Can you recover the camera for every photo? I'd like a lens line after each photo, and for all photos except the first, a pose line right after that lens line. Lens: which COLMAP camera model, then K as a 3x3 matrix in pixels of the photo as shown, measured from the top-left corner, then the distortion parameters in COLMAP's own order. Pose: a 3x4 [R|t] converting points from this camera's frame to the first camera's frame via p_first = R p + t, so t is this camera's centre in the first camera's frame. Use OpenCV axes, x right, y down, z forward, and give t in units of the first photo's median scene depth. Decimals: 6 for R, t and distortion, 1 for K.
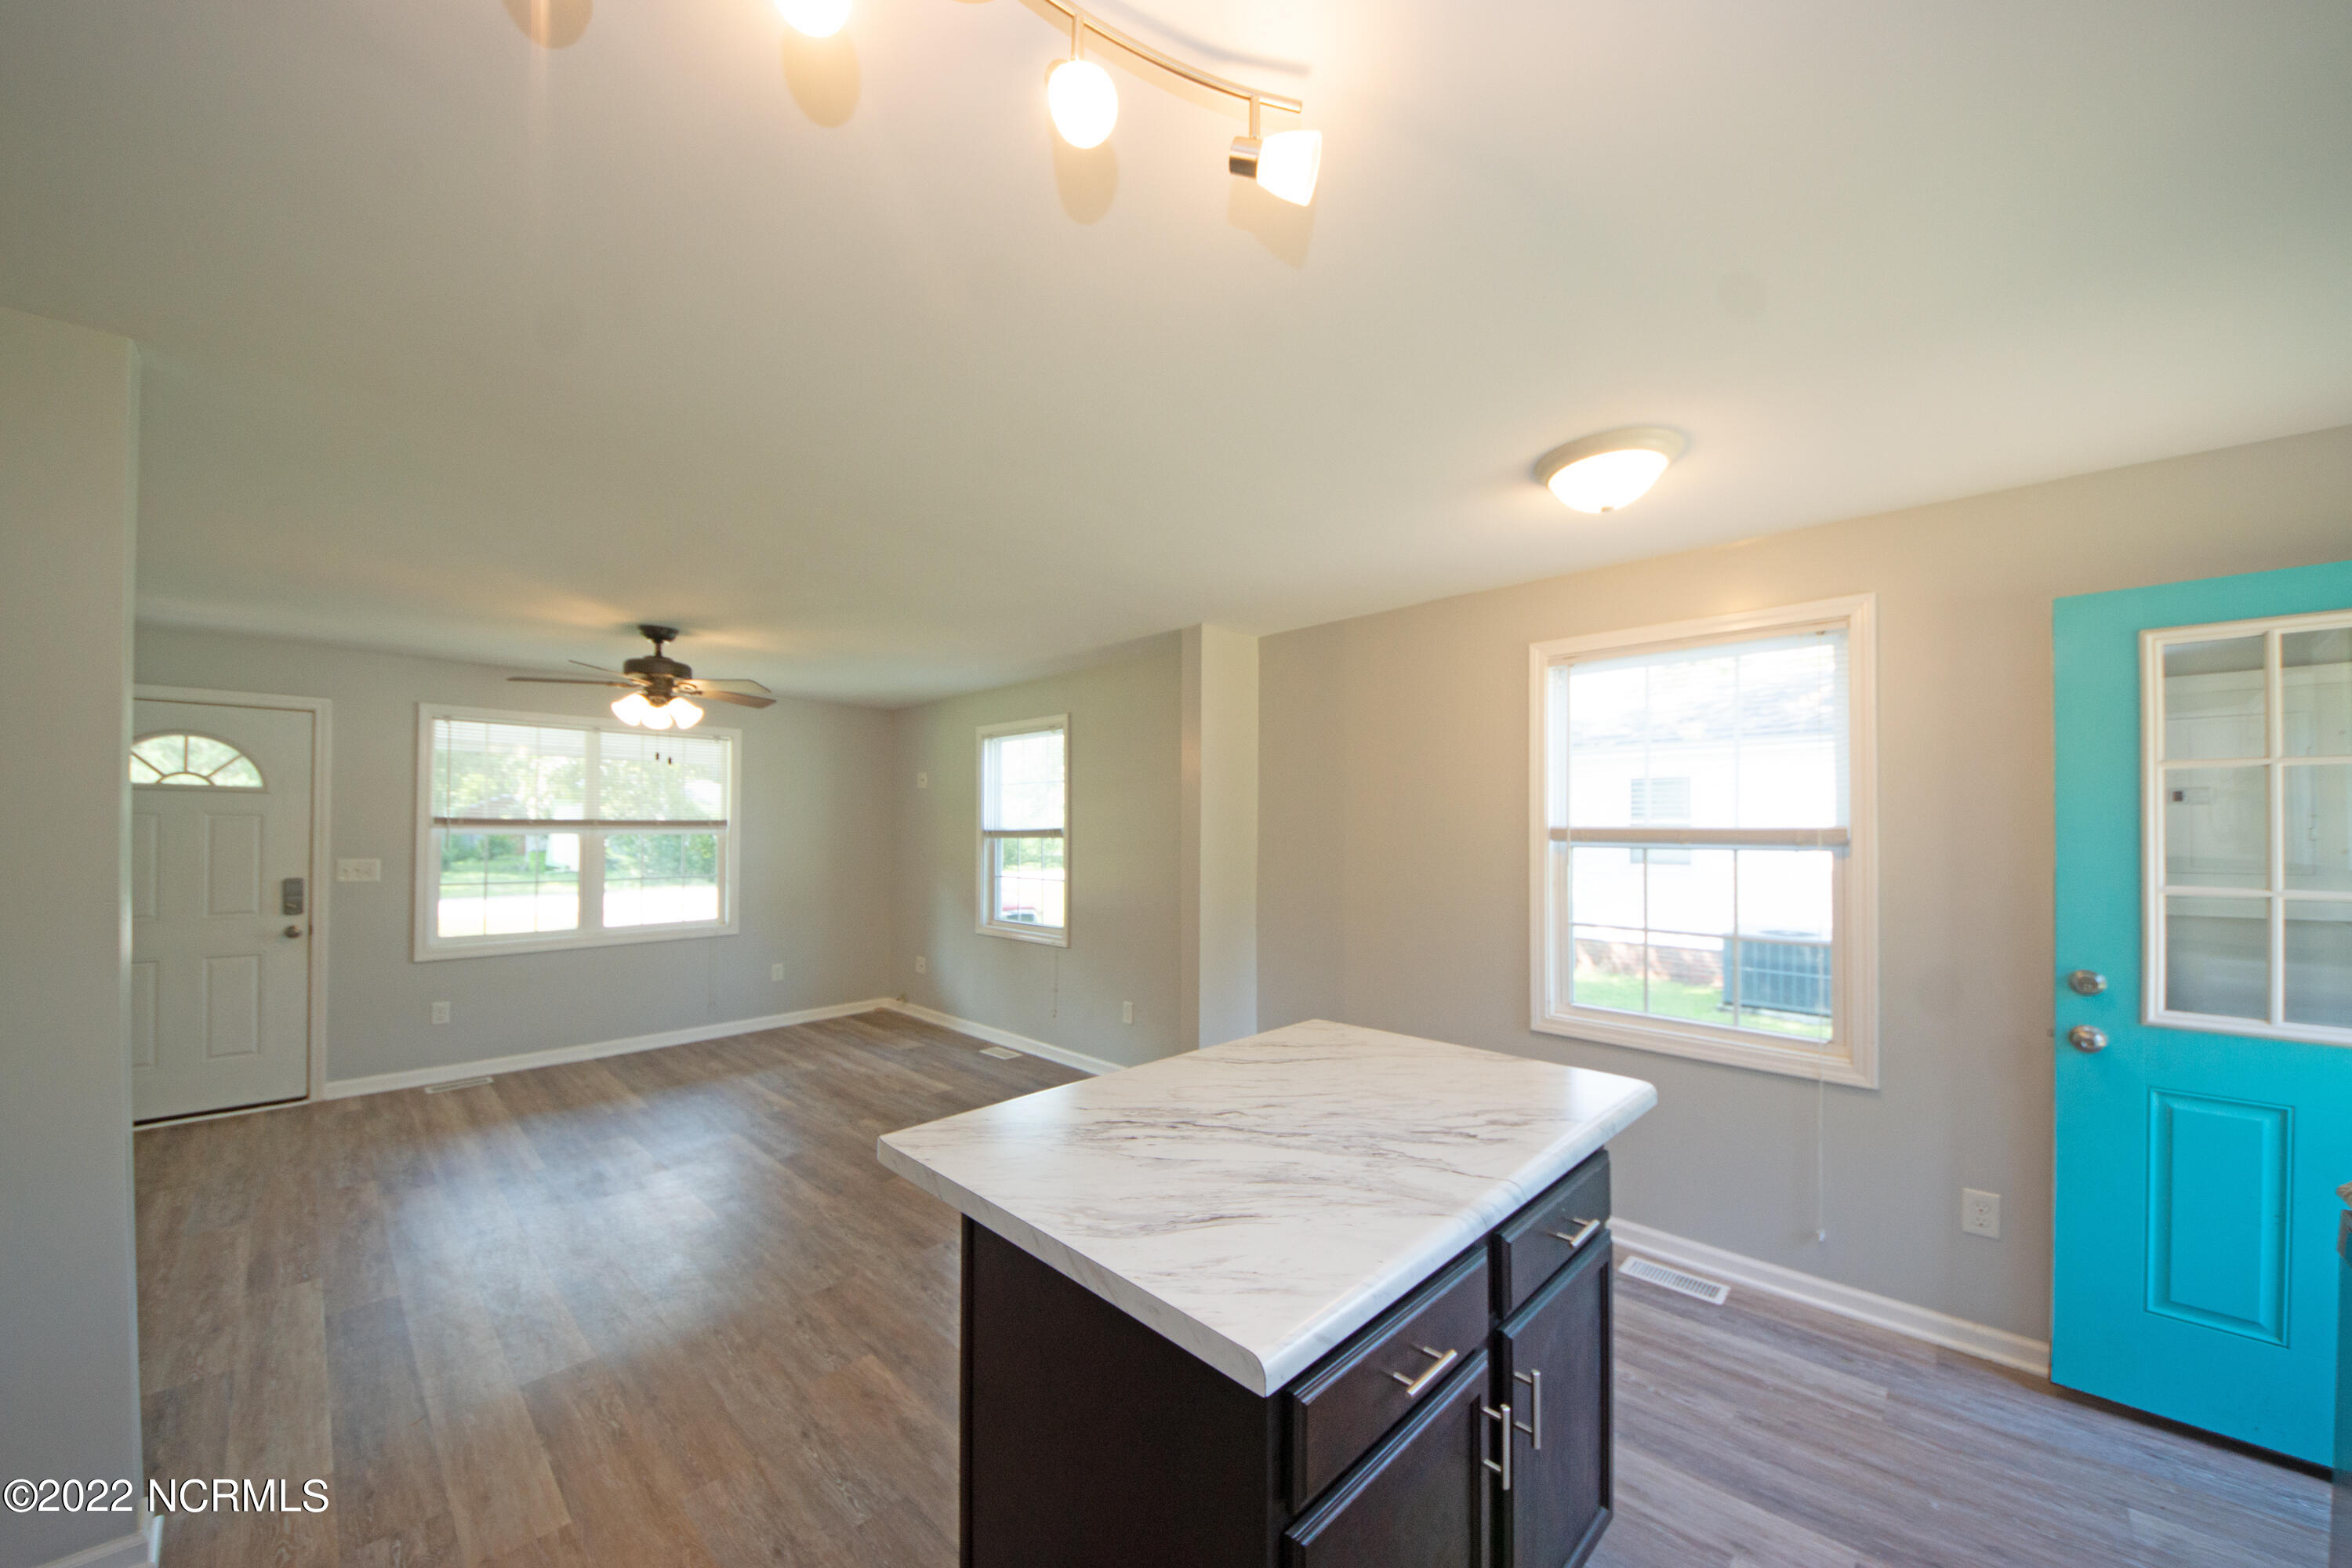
lens RADIAL K [[833.4, 0, 1162.0], [0, 833.4, 817.6], [0, 0, 1]] dist [0.031599, -0.020656]
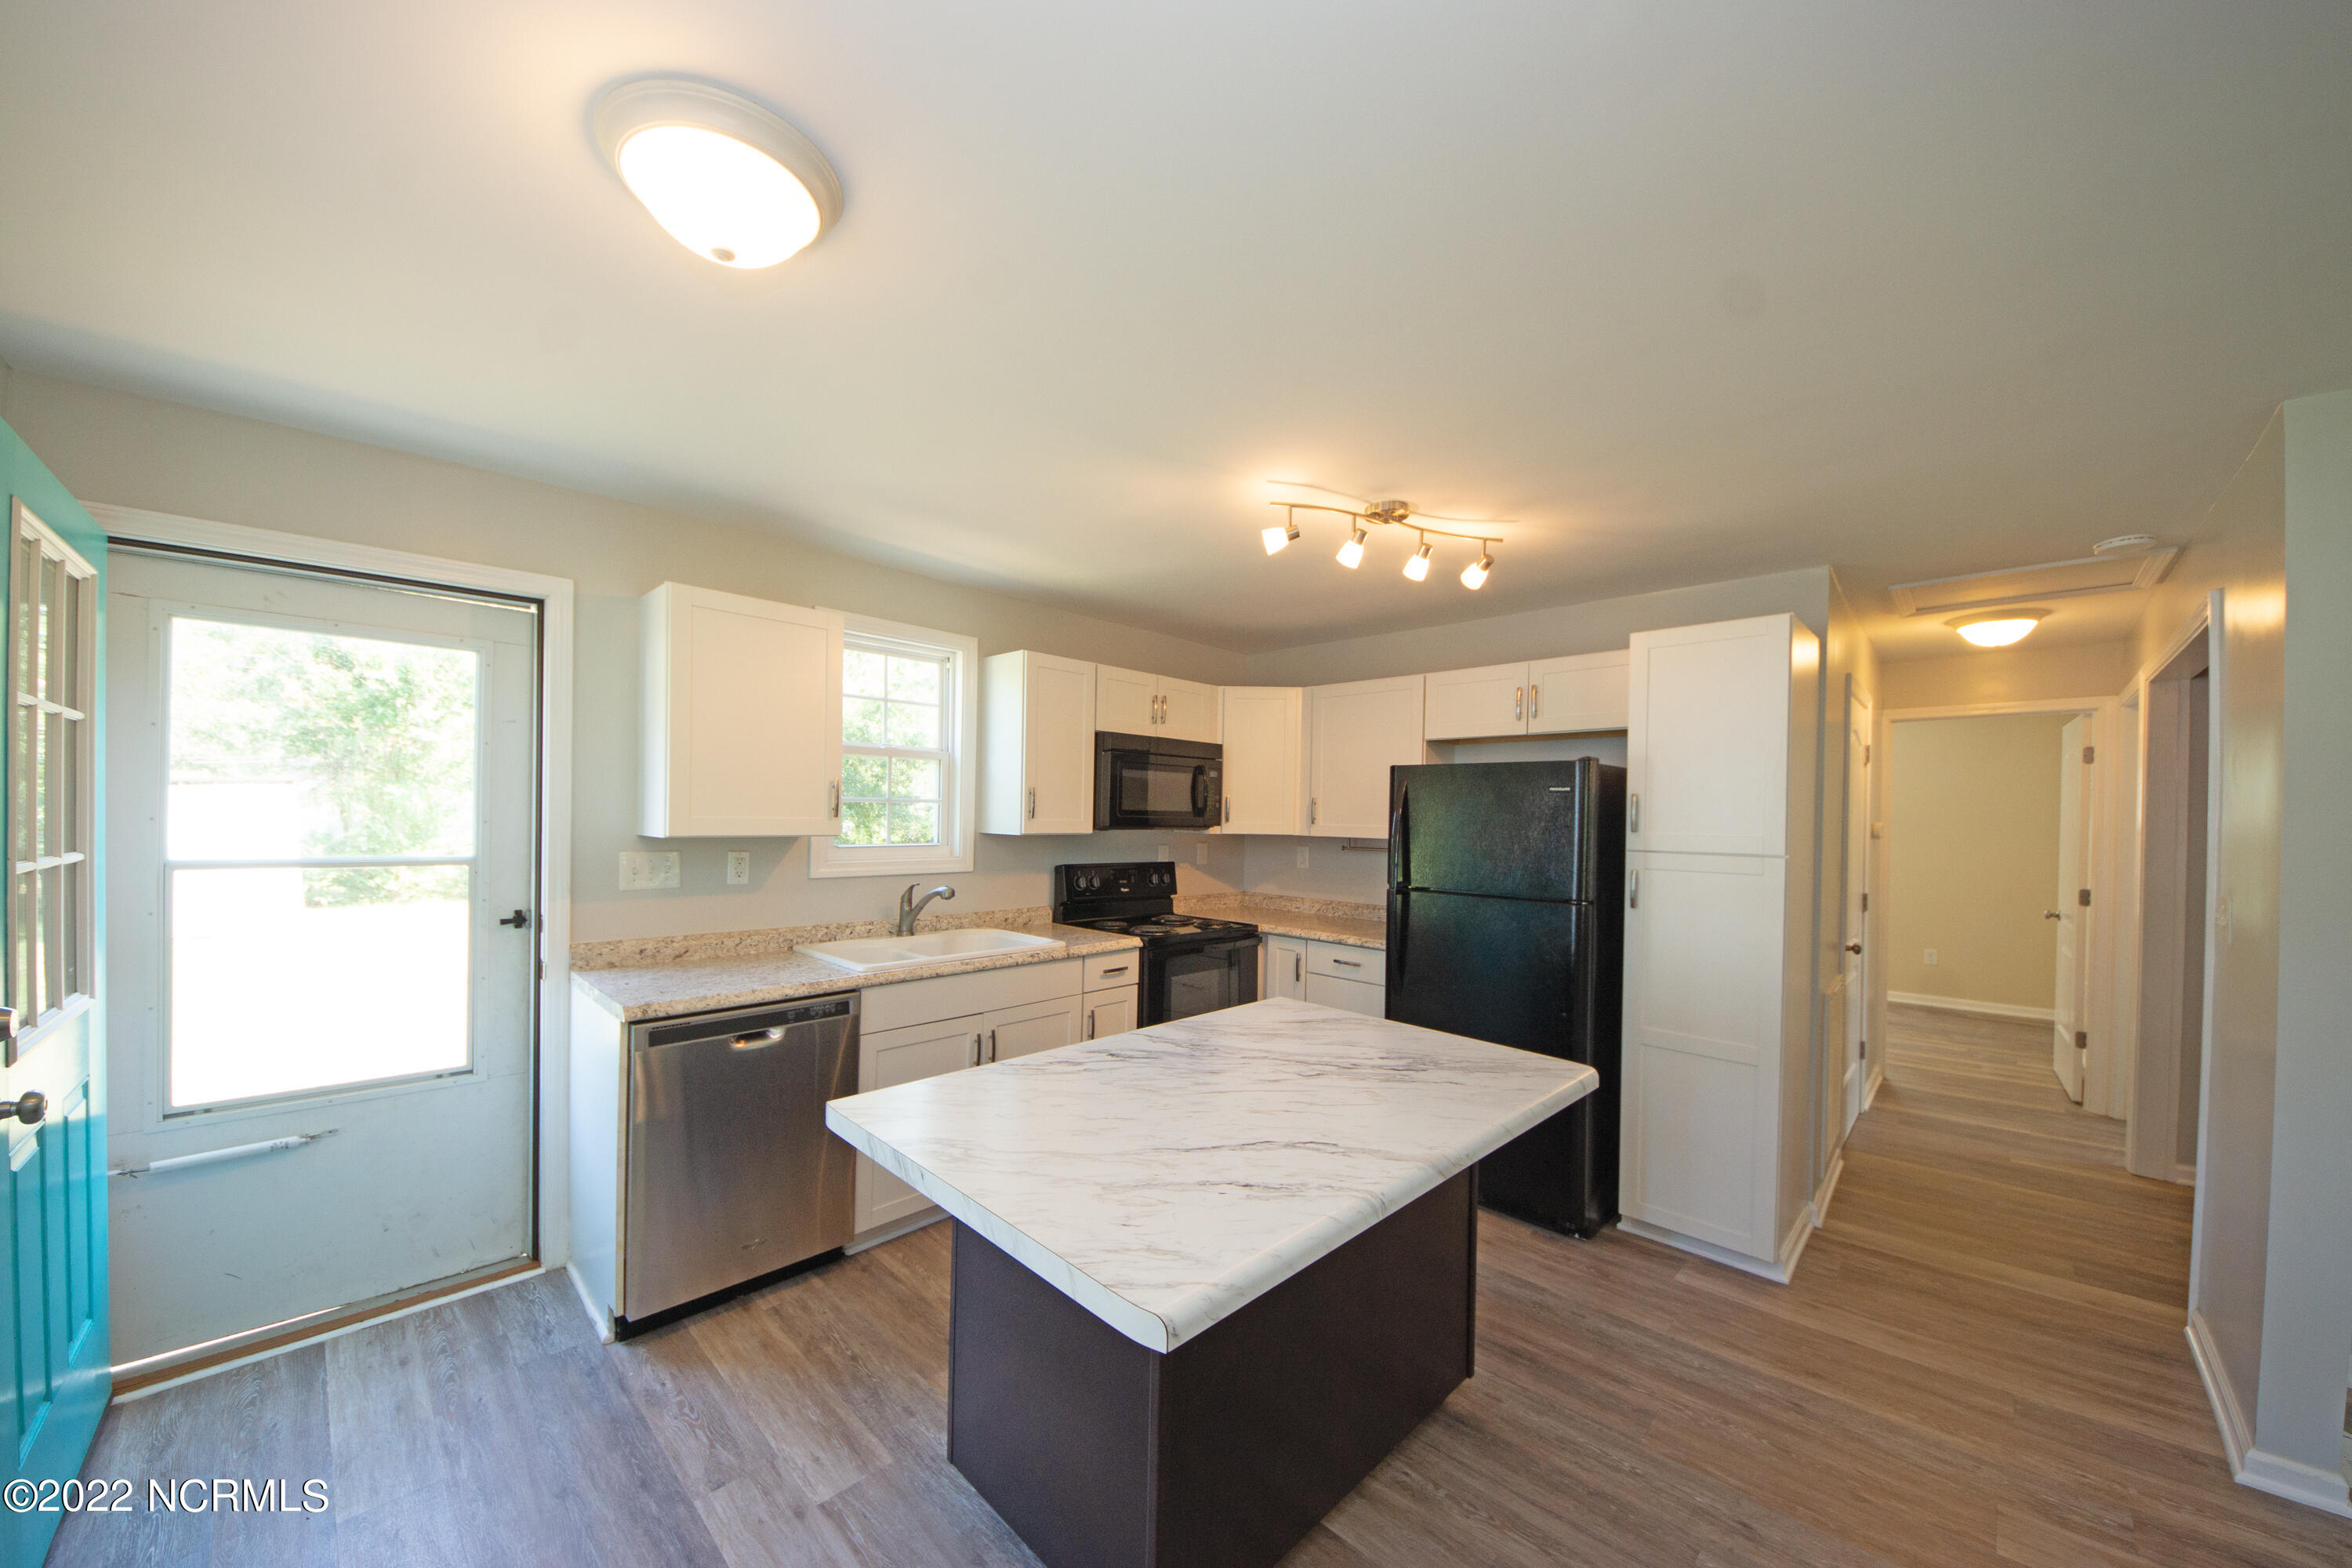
lens RADIAL K [[833.4, 0, 1162.0], [0, 833.4, 817.6], [0, 0, 1]] dist [0.031599, -0.020656]
pose [[-0.999753, -0.022116, 0.002410, 0.157476], [-0.022135, 0.999720, -0.008377, 0.019403], [-0.002224, -0.008428, -0.999962, 1.181653]]
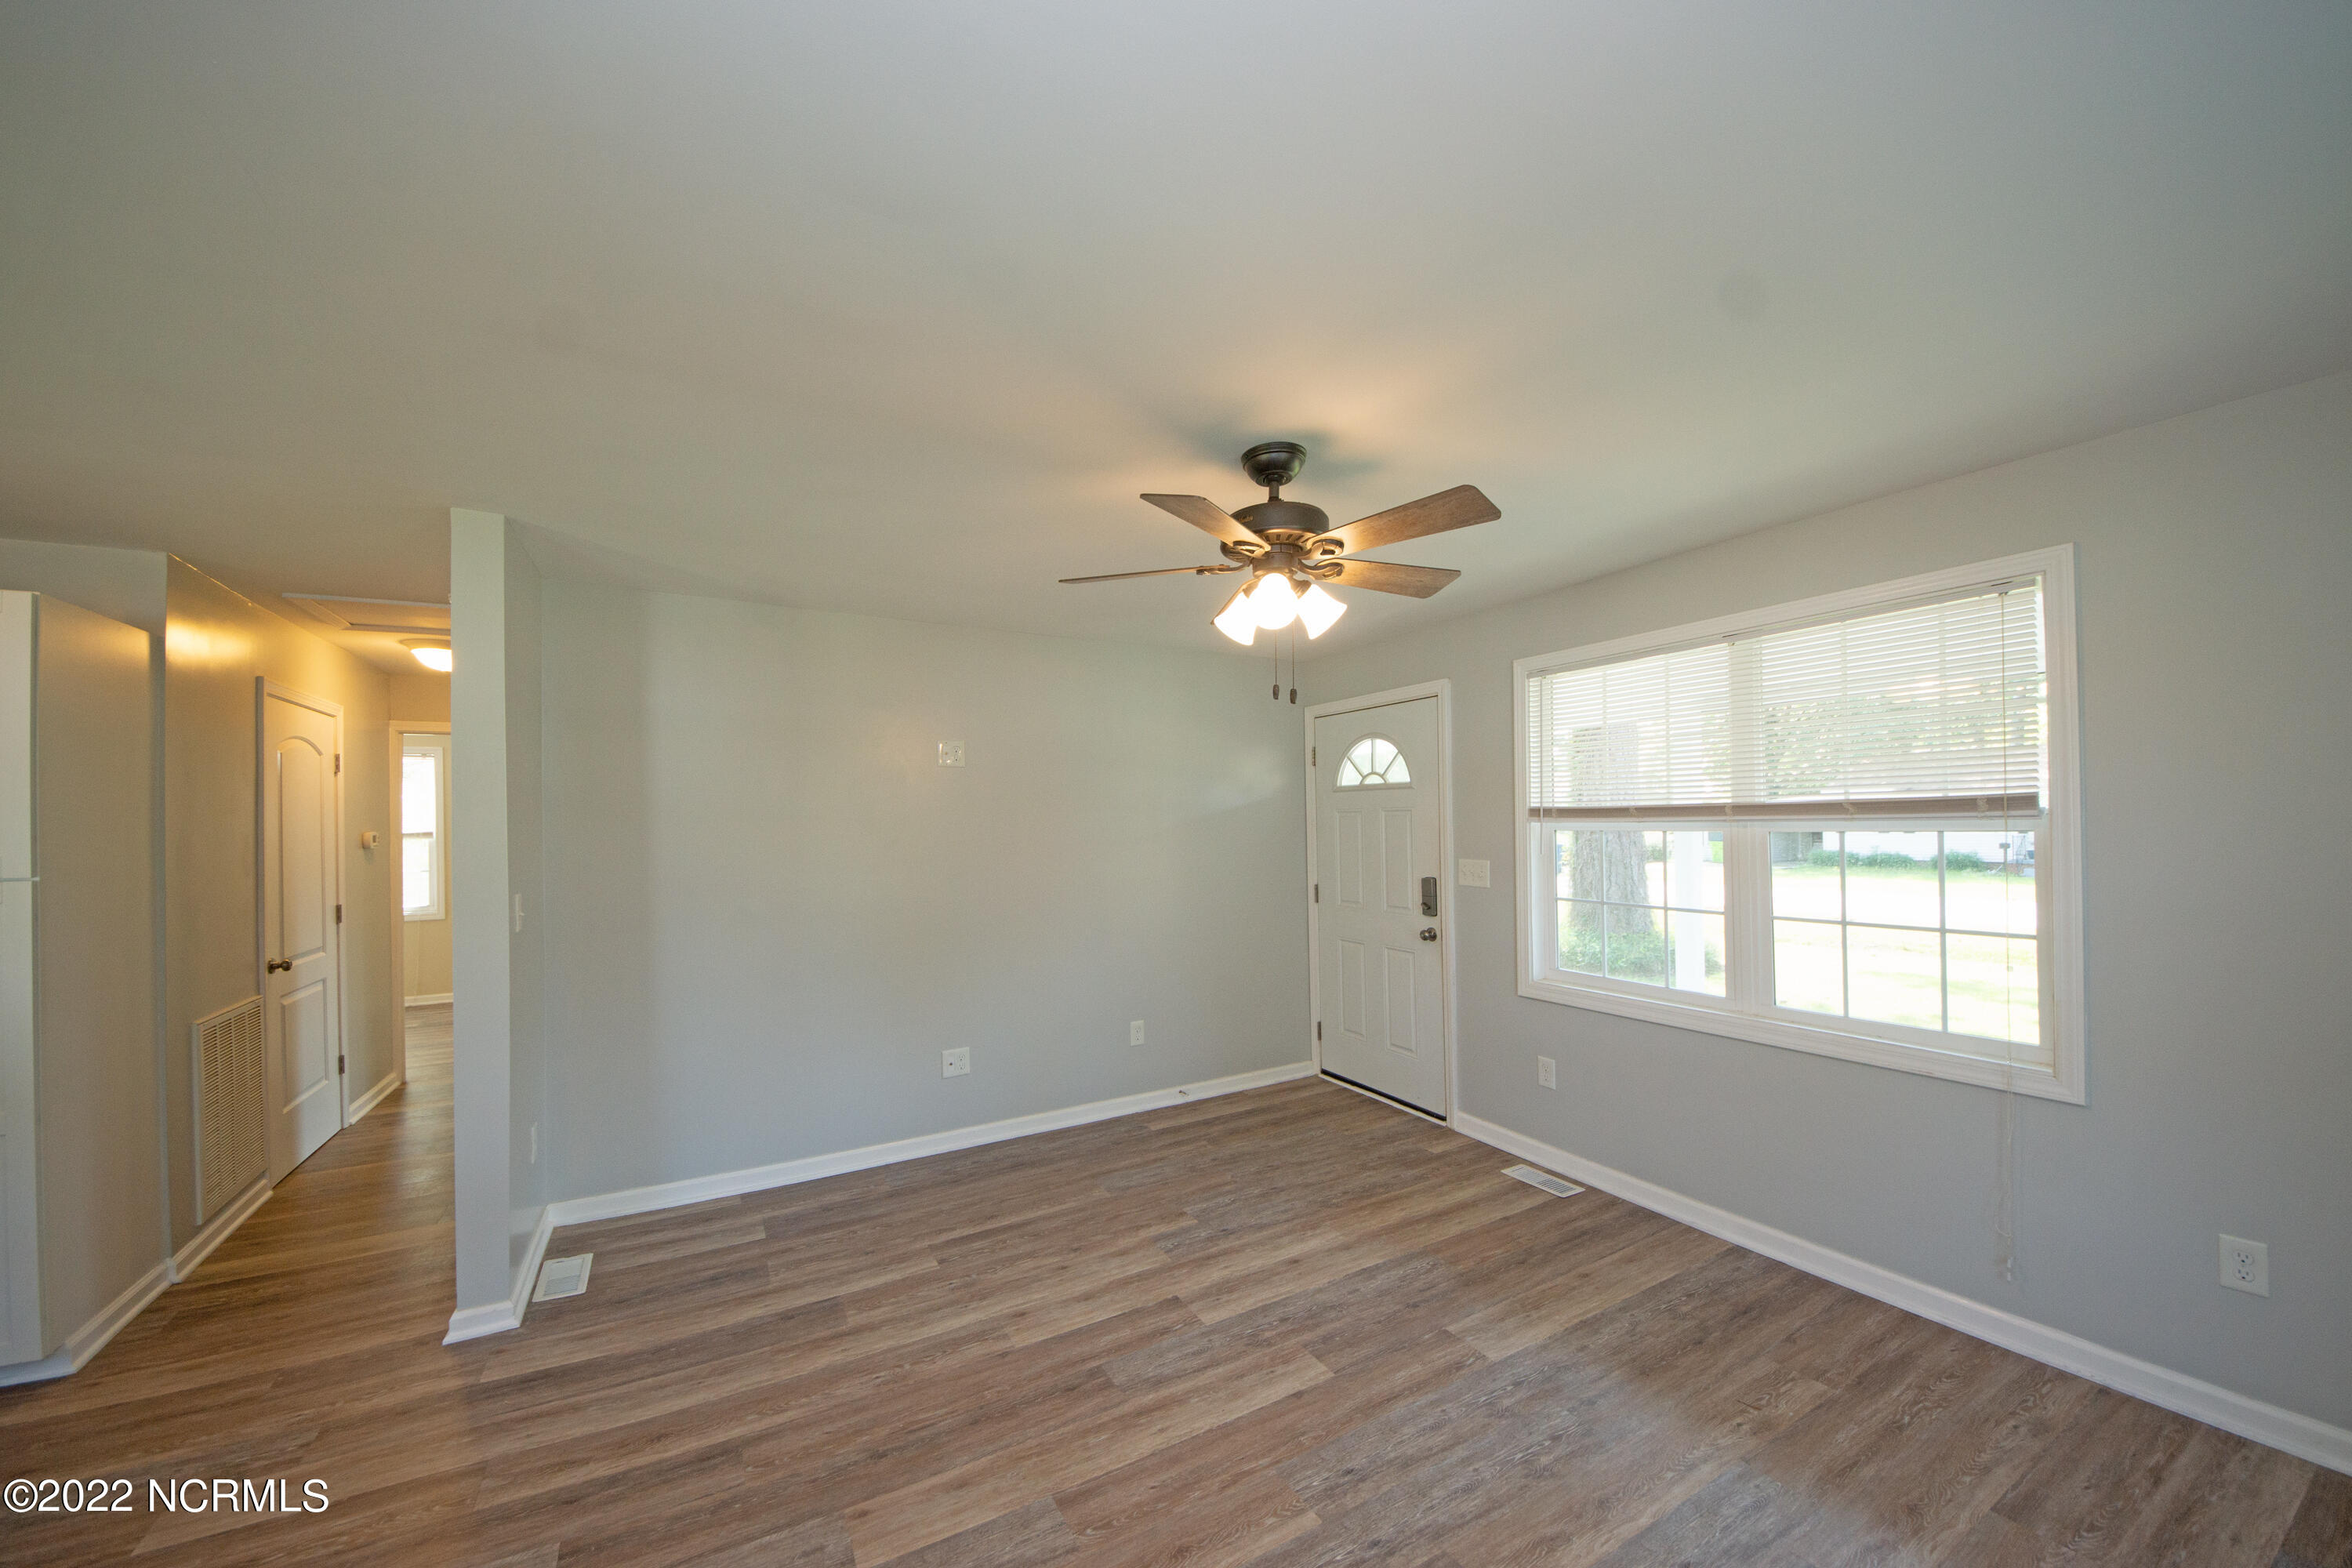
lens RADIAL K [[833.4, 0, 1162.0], [0, 833.4, 817.6], [0, 0, 1]] dist [0.031599, -0.020656]
pose [[-0.285326, -0.008540, -0.958393, -0.084206], [0.024519, 0.999568, -0.016207, 0.020503], [0.958117, -0.028123, -0.284993, 1.472542]]
